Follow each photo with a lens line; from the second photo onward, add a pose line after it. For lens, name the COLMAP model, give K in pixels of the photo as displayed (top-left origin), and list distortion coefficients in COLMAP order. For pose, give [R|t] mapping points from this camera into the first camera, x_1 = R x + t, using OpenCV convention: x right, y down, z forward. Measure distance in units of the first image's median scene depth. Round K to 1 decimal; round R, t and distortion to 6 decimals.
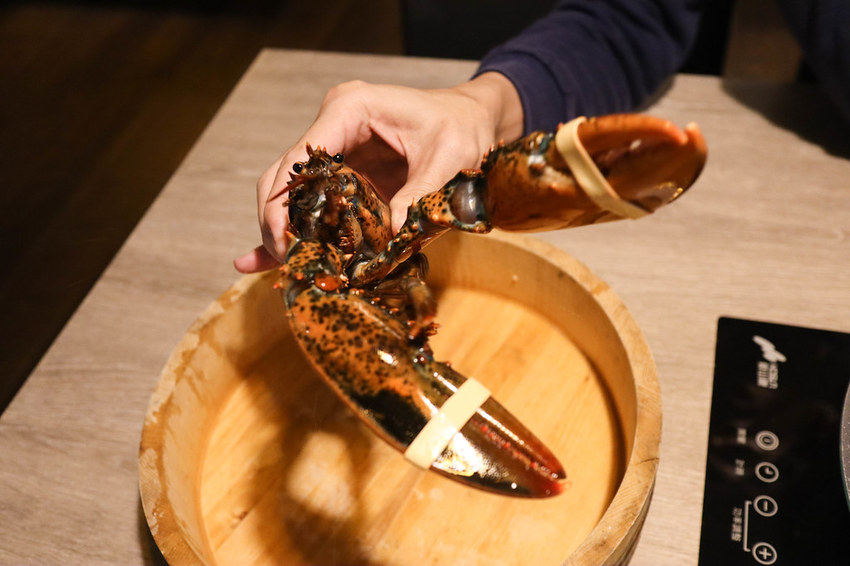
lens RADIAL K [[831.6, 0, 425.9], [0, 831.6, 288.5], [0, 0, 1]] dist [0.007291, -0.033279]
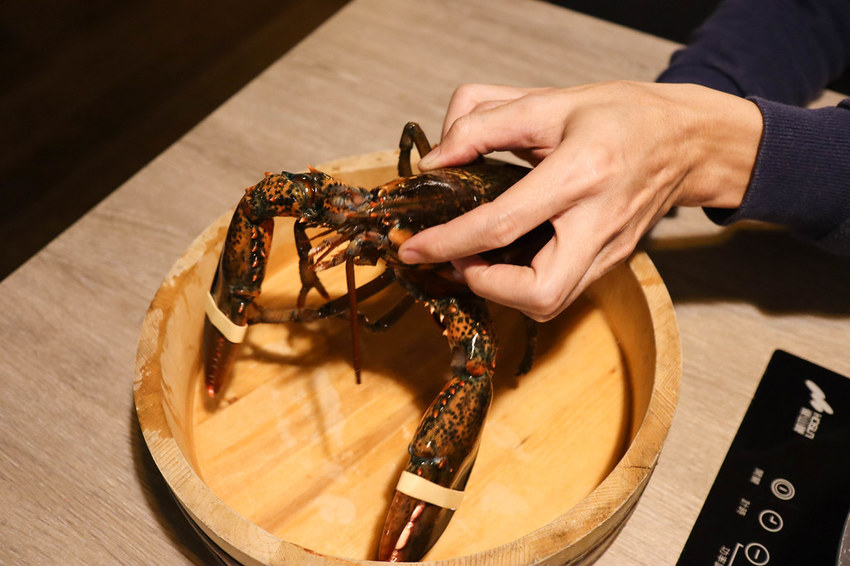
lens RADIAL K [[831.6, 0, 425.9], [0, 831.6, 288.5], [0, 0, 1]] dist [0.007291, -0.033279]
pose [[0.954902, 0.275450, -0.110857, 0.069769], [-0.269193, 0.960667, 0.068222, 0.012242], [0.125288, -0.035304, 0.991492, 0.042370]]
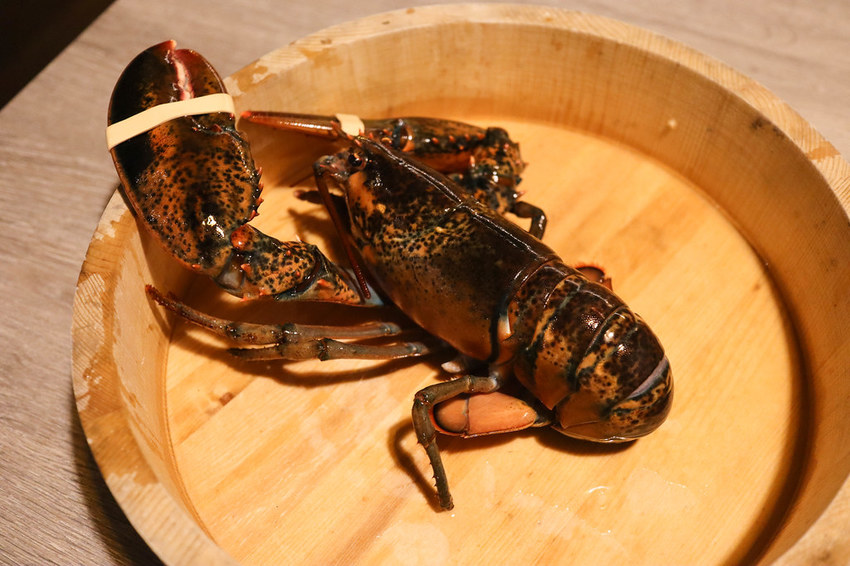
lens RADIAL K [[831.6, 0, 425.9], [0, 831.6, 288.5], [0, 0, 1]] dist [0.007291, -0.033279]
pose [[0.985617, 0.168522, 0.012606, -0.079814], [-0.168791, 0.978053, 0.122152, 0.072839], [0.008256, -0.122523, 0.992431, 0.327231]]
